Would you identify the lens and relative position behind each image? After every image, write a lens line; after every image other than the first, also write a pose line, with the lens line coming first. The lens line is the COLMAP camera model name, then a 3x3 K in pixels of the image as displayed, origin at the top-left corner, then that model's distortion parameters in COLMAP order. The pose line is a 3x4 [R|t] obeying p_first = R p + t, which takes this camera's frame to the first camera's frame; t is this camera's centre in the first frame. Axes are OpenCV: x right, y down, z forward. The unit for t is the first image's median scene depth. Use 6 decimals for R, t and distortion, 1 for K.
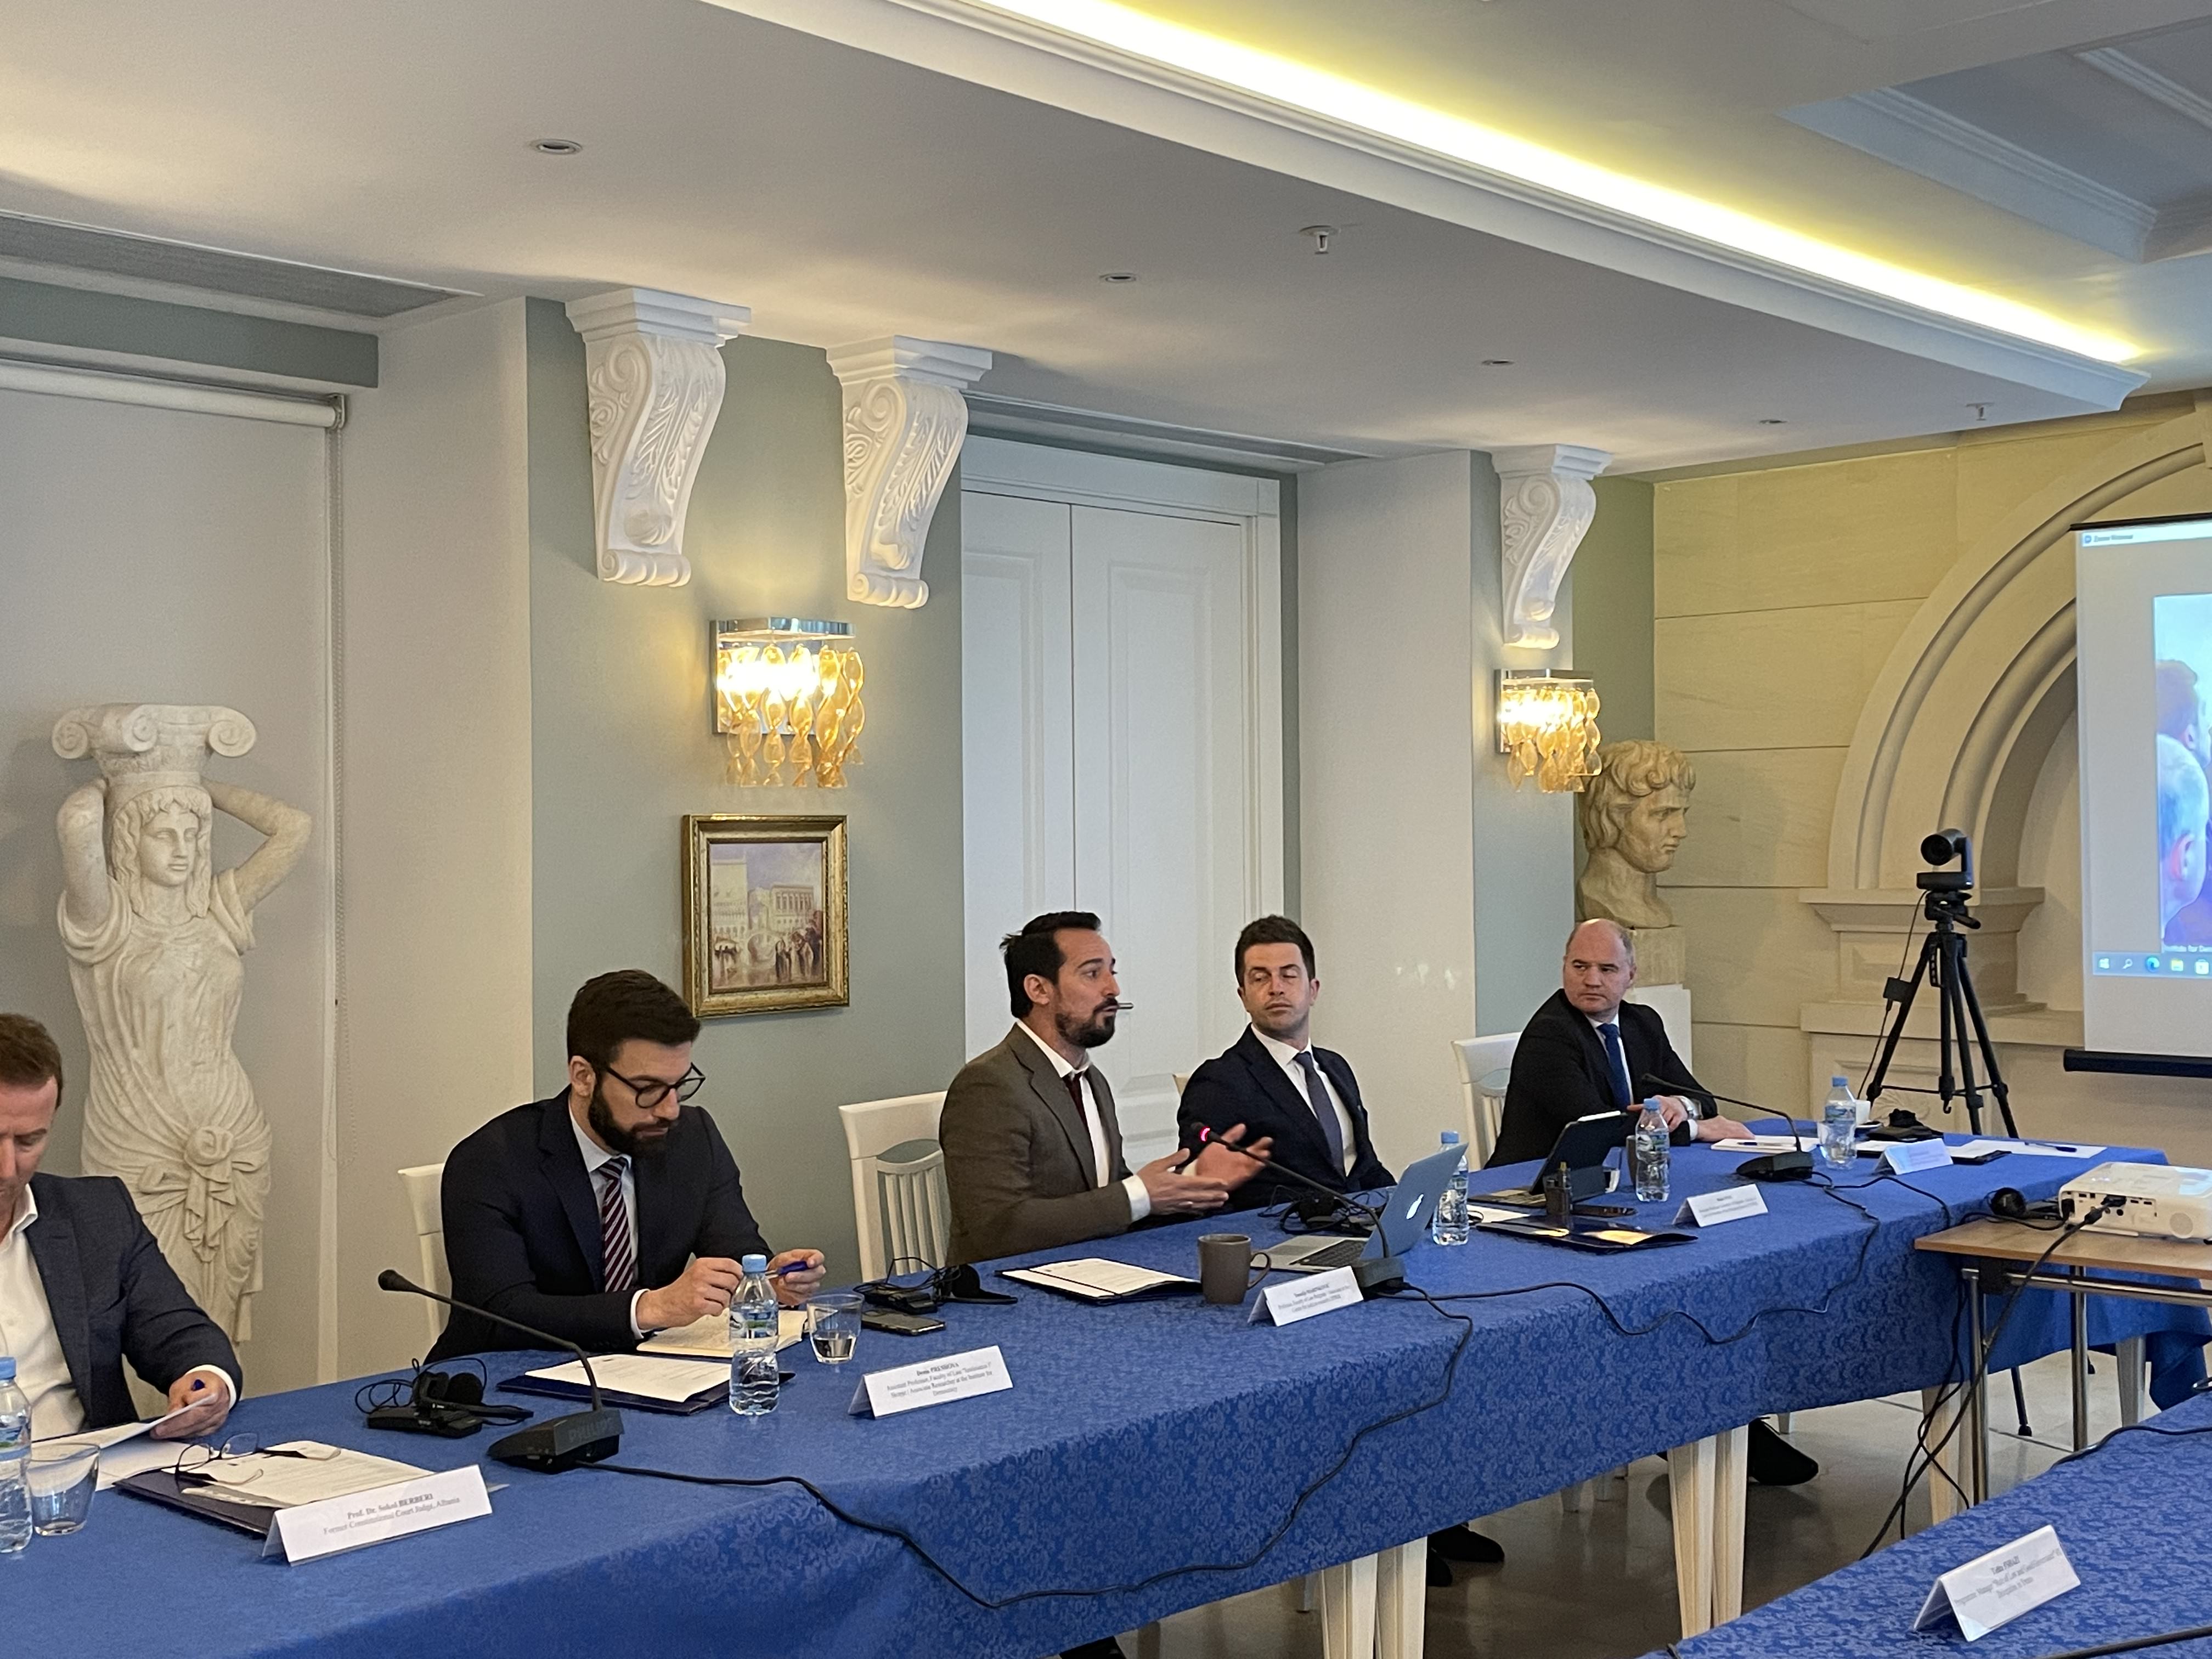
lens RADIAL K [[2523.9, 0, 1101.9], [0, 2523.9, 827.5], [0, 0, 1]] dist [0.107850, 0.000000]
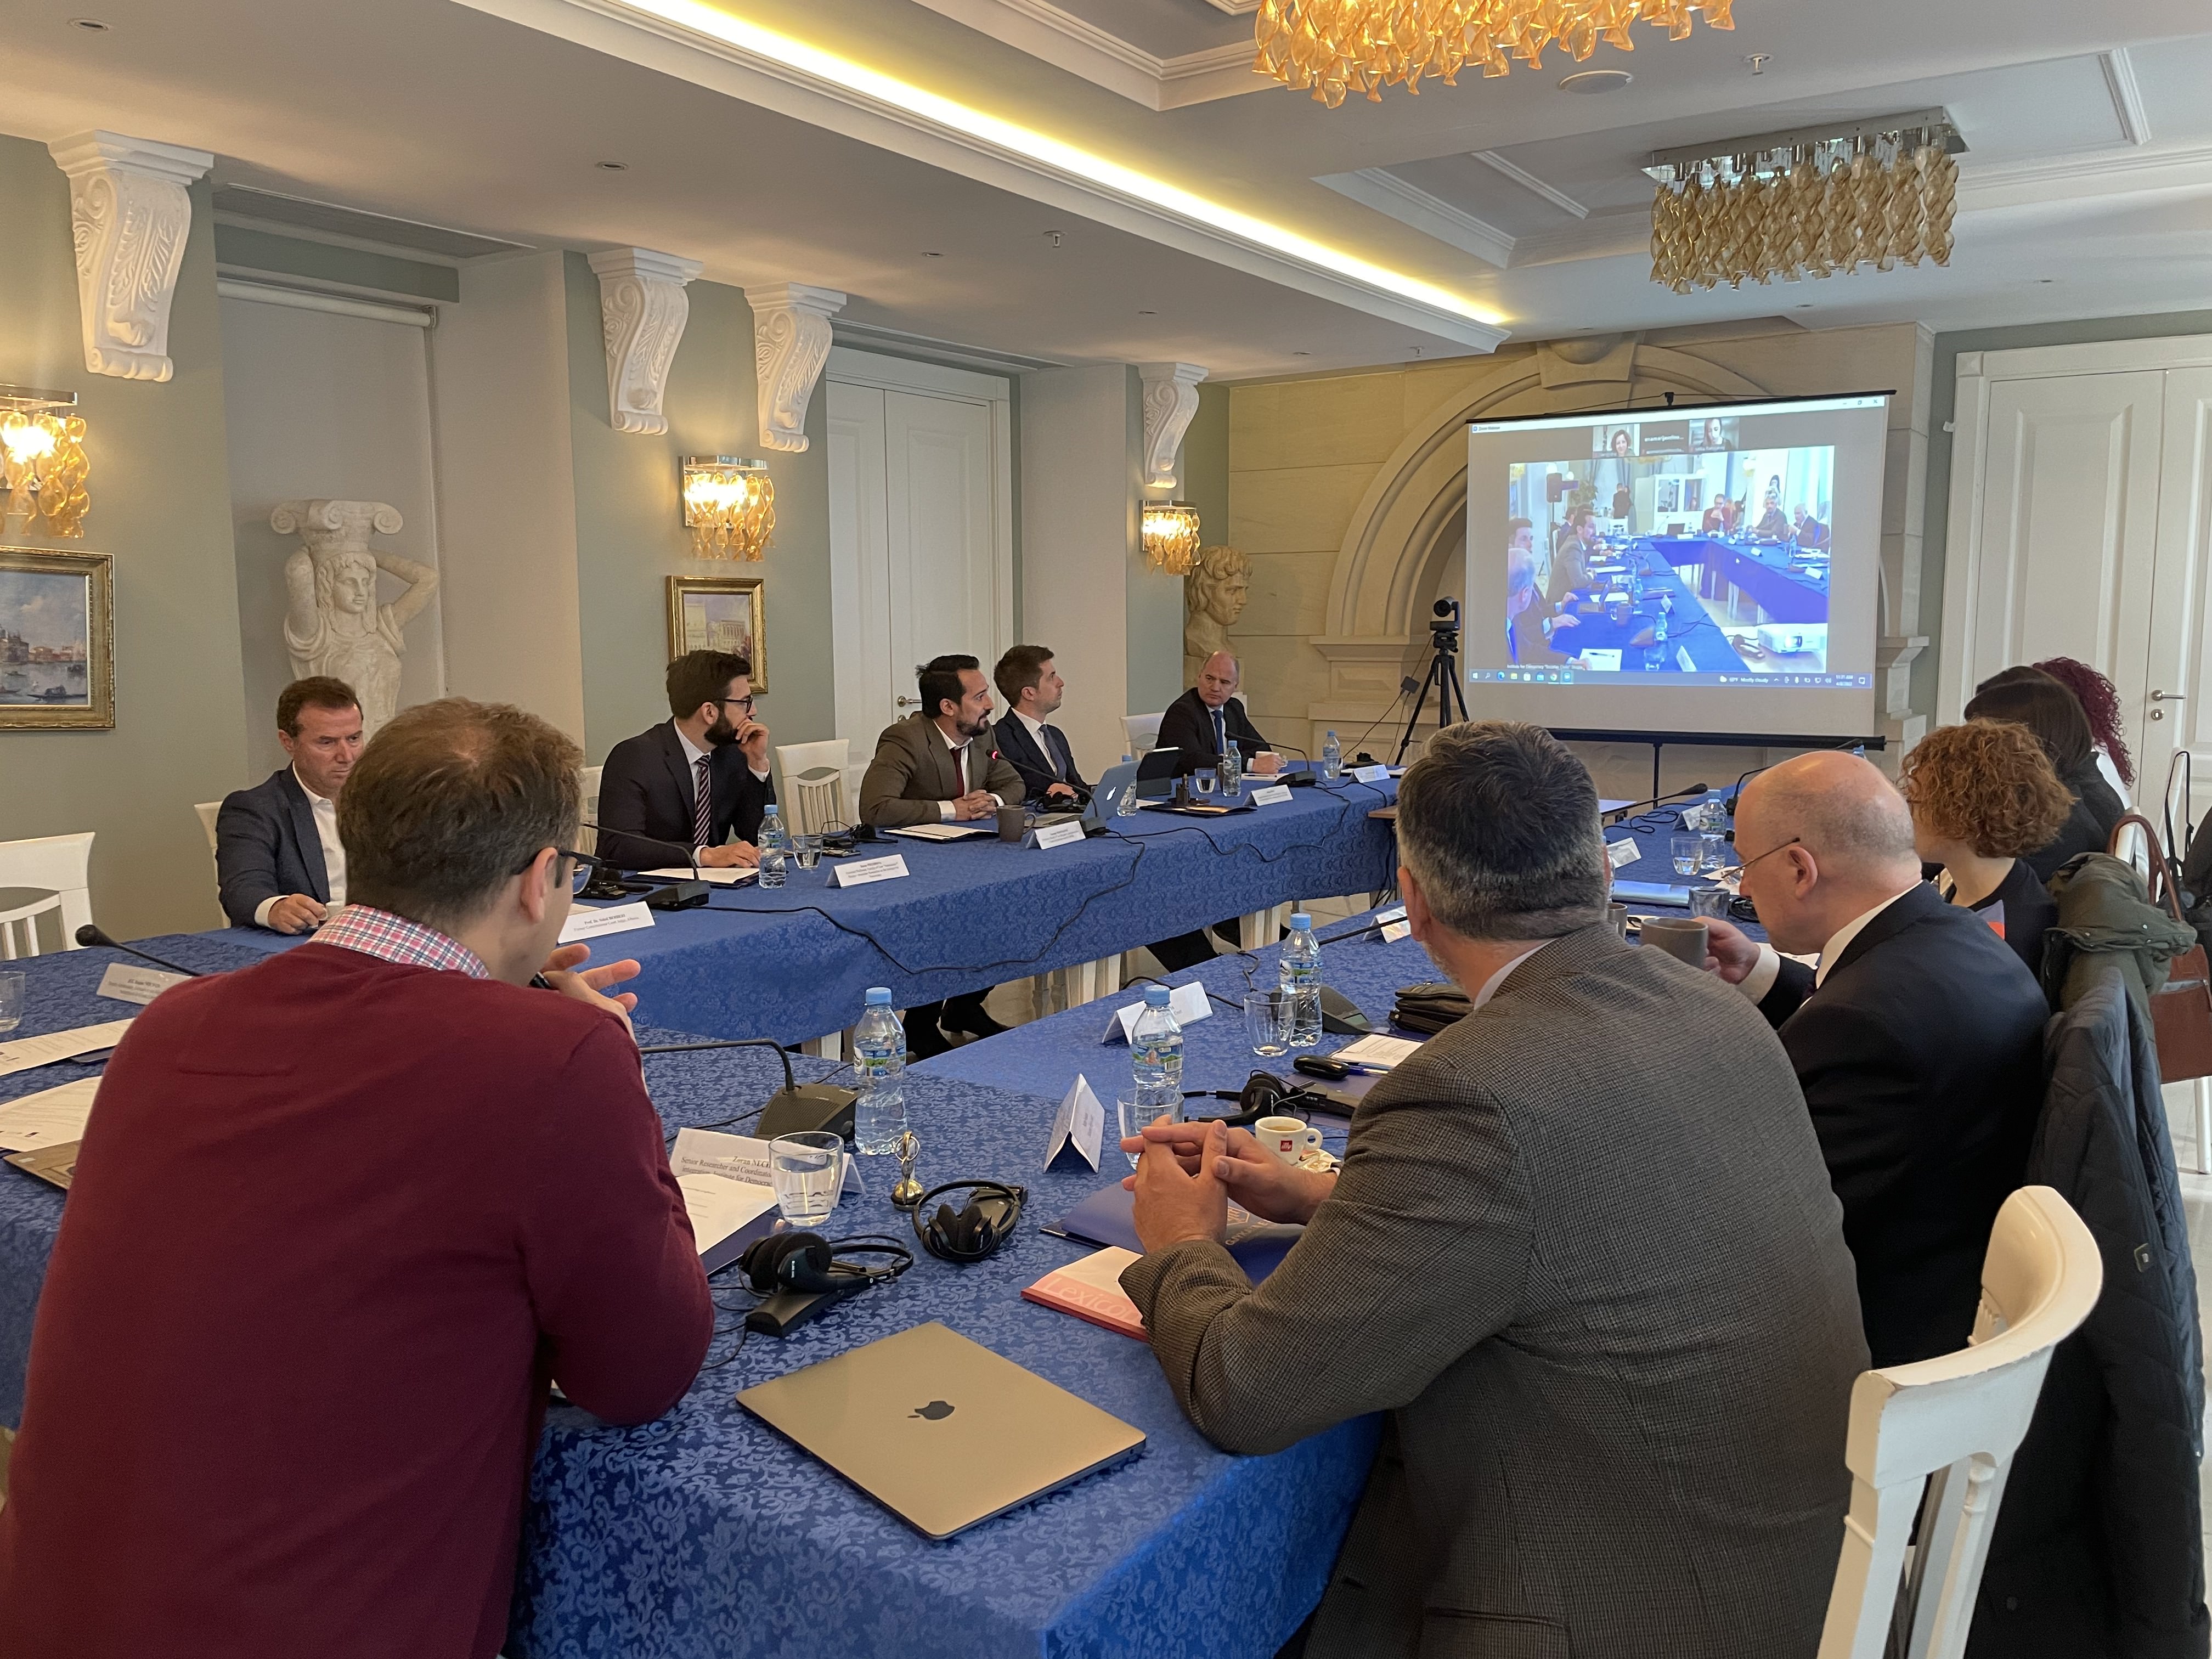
lens RADIAL K [[1672.2, 0, 1109.1], [0, 1672.2, 832.4], [0, 0, 1]] dist [0.057269, -0.019121]
pose [[0.988333, -0.011382, 0.151883, -0.049156], [-0.008488, 0.991539, 0.129535, 0.016898], [-0.152073, -0.129312, 0.979874, -0.153152]]
